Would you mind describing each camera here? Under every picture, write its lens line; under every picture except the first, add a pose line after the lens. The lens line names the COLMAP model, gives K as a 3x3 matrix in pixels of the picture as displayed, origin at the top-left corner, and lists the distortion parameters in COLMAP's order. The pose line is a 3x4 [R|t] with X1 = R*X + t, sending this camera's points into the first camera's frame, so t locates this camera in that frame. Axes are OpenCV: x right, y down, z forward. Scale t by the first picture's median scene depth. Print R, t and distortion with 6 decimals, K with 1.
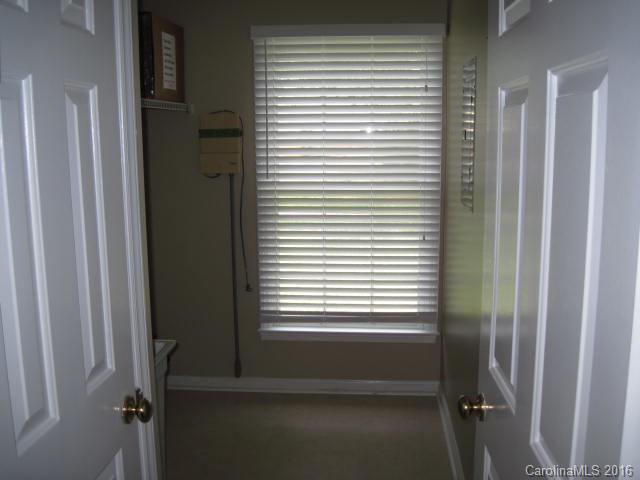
lens RADIAL K [[675.8, 0, 320.7], [0, 675.8, 239.9], [0, 0, 1]] dist [-0.058929, 0.000000]
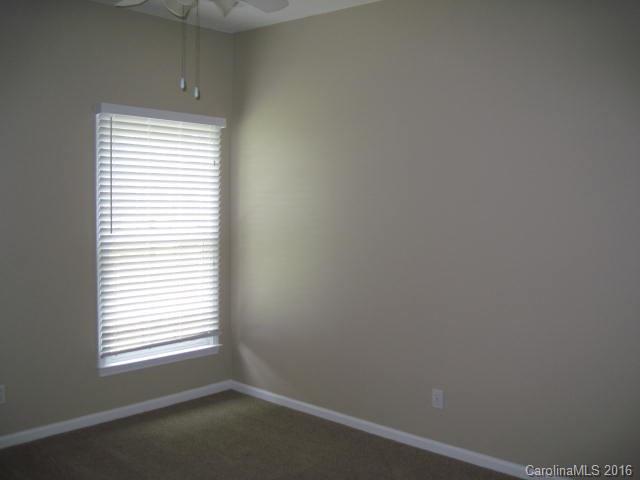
lens RADIAL K [[675.8, 0, 319.7], [0, 675.8, 240.5], [0, 0, 1]] dist [-0.058929, 0.000000]
pose [[0.607889, -0.035608, 0.793223, -0.782937], [0.109625, 0.993191, -0.039427, 0.007672], [-0.786418, 0.110924, 0.607653, 0.013222]]
